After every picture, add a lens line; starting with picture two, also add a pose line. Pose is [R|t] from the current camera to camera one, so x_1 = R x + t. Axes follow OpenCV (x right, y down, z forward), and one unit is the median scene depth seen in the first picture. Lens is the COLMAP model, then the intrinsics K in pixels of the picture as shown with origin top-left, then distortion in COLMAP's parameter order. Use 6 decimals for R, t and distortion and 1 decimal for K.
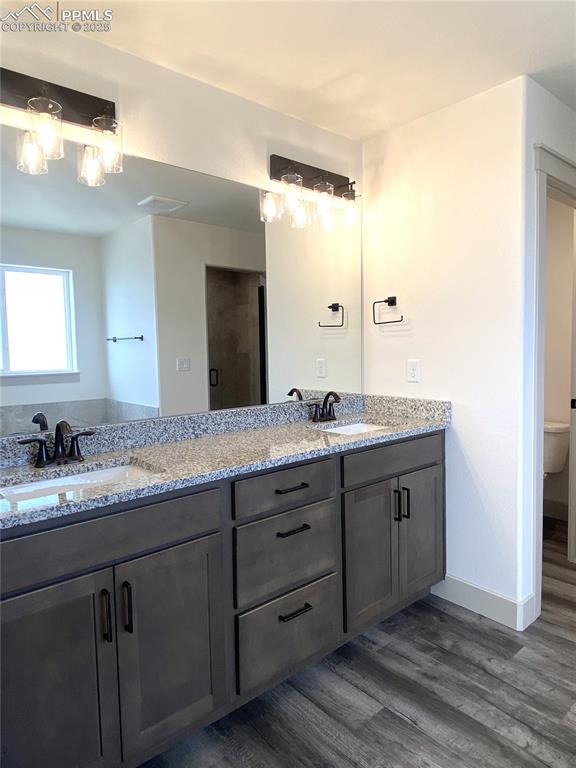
lens RADIAL K [[483.7, 0, 291.5], [0, 483.7, 380.9], [0, 0, 1]] dist [-0.017789, -0.004534]
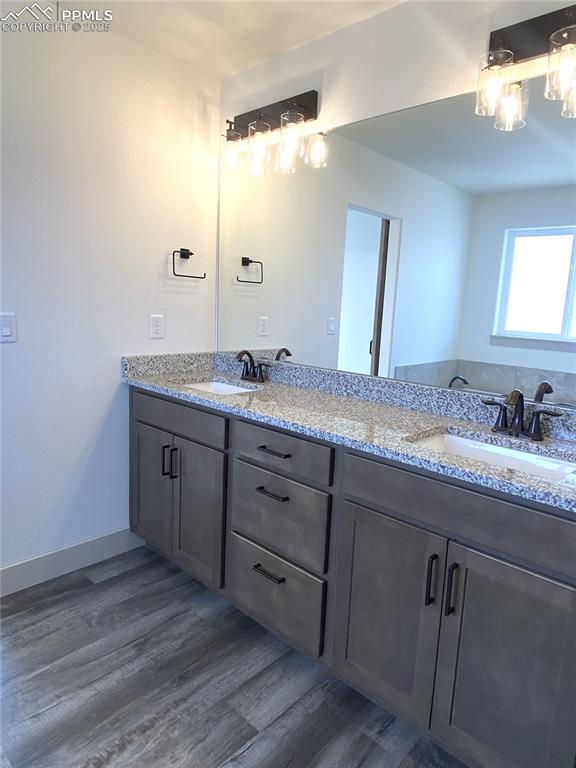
lens RADIAL K [[483.7, 0, 291.0], [0, 483.7, 382.9], [0, 0, 1]] dist [-0.017789, -0.004534]
pose [[0.108398, 0.186327, -0.976490, 0.888021], [-0.118948, 0.977652, 0.173344, -0.082742], [0.986966, 0.097362, 0.128139, 0.852708]]
